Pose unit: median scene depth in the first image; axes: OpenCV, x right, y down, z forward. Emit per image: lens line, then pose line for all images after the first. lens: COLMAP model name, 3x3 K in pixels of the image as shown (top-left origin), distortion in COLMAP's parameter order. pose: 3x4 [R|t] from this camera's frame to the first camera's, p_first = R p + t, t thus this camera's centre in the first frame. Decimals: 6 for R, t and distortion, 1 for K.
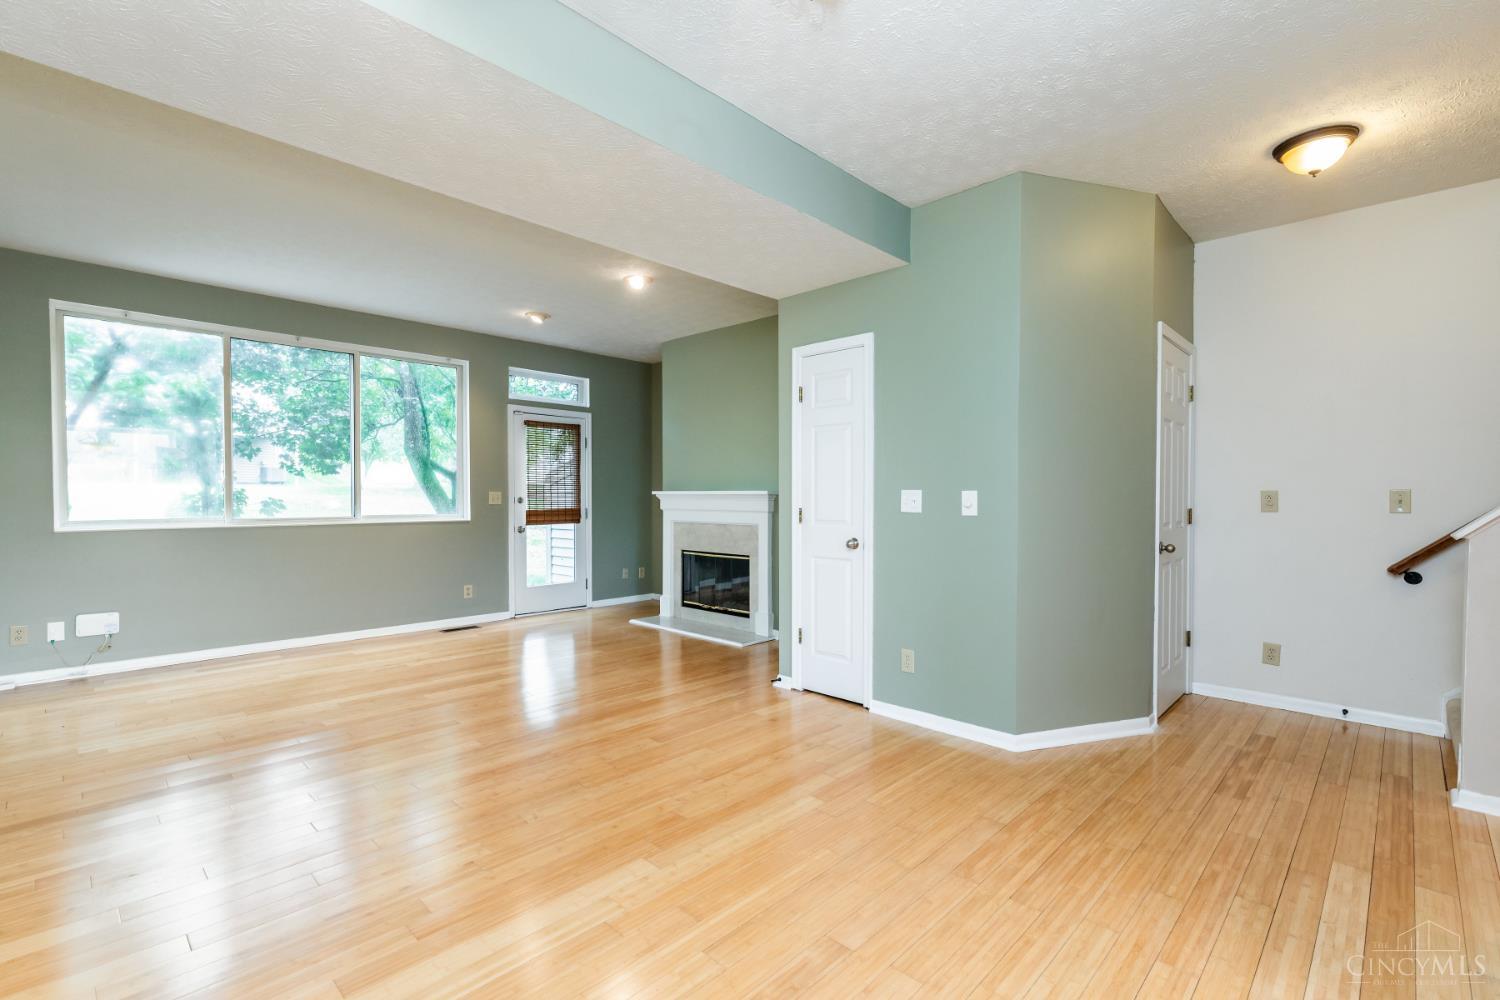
lens RADIAL K [[672.1, 0, 740.8], [0, 672.1, 507.8], [0, 0, 1]] dist [0.008045, -0.000541]
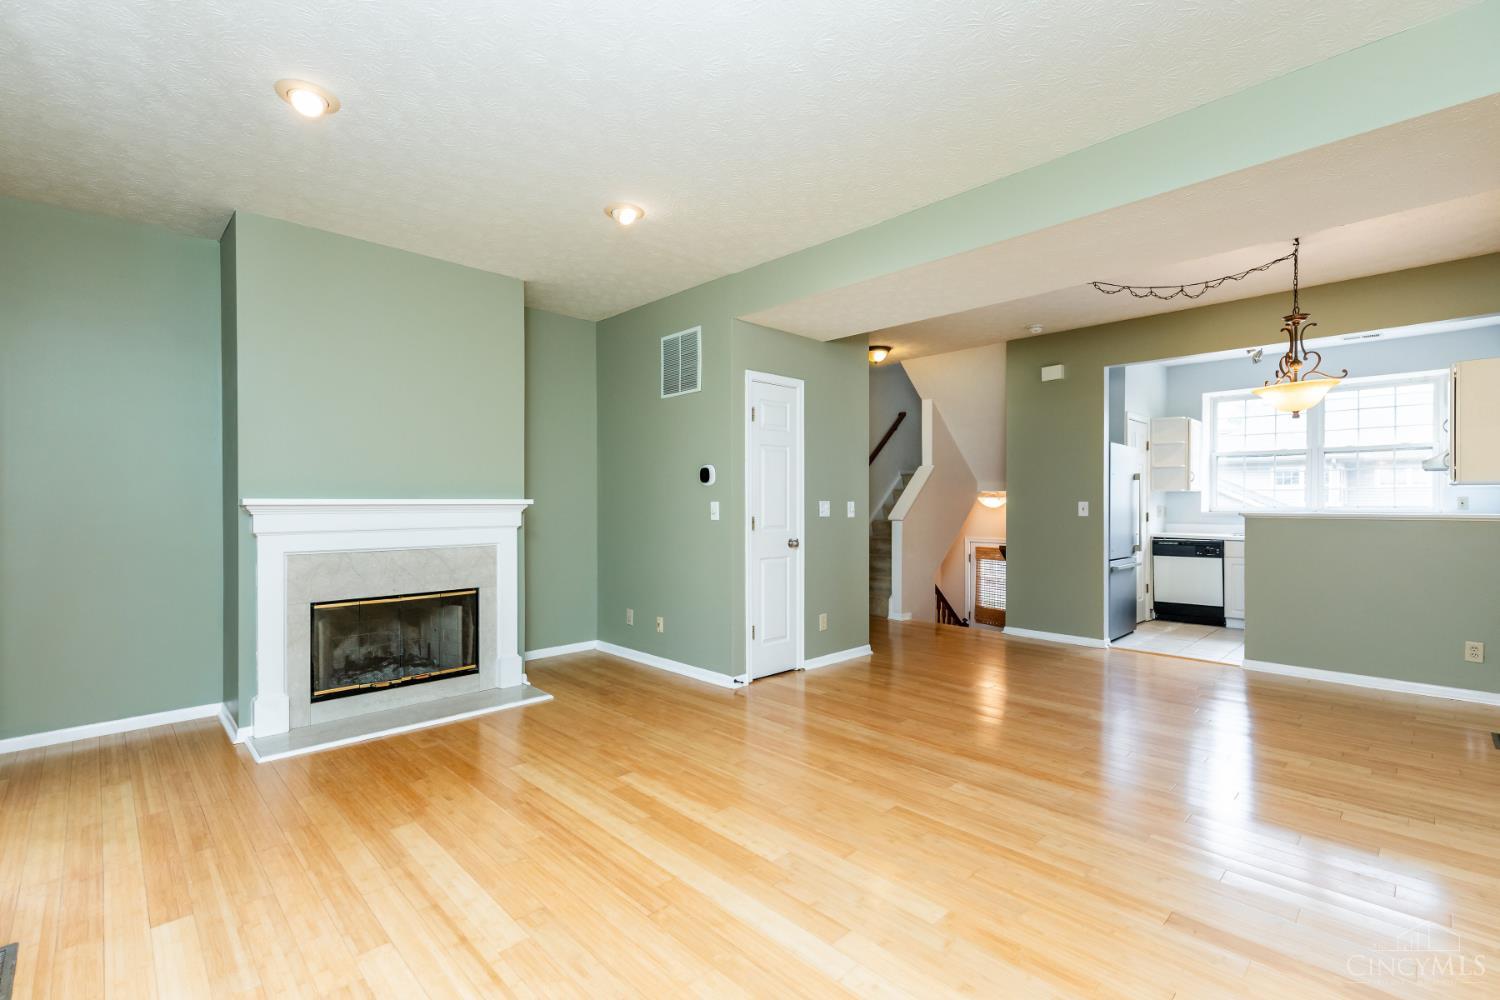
lens RADIAL K [[672.1, 0, 741.7], [0, 672.1, 507.4], [0, 0, 1]] dist [0.008045, -0.000541]
pose [[0.032164, -0.009262, 0.999440, -0.667249], [0.018480, 0.999792, 0.008670, -0.016166], [-0.999312, 0.018191, 0.032328, 0.646284]]
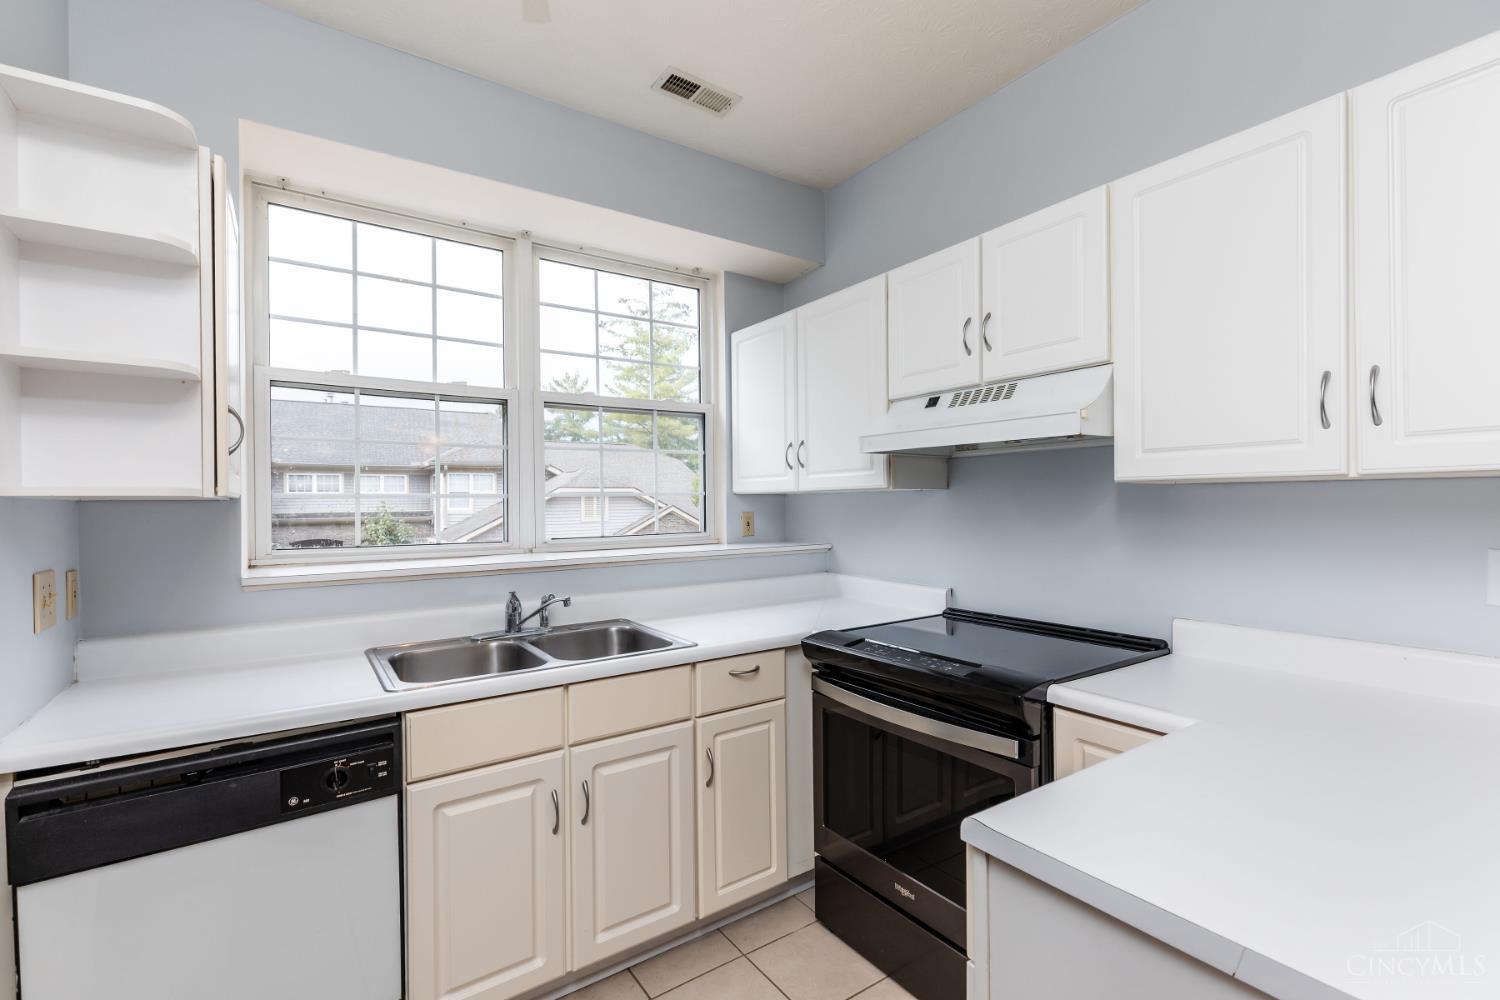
lens RADIAL K [[672.1, 0, 742.0], [0, 672.1, 503.0], [0, 0, 1]] dist [0.008045, -0.000541]
pose [[-0.977396, 0.007023, 0.211301, 0.237514], [0.011549, 0.999729, 0.020190, -0.021643], [-0.211102, 0.022174, -0.977213, 0.139293]]
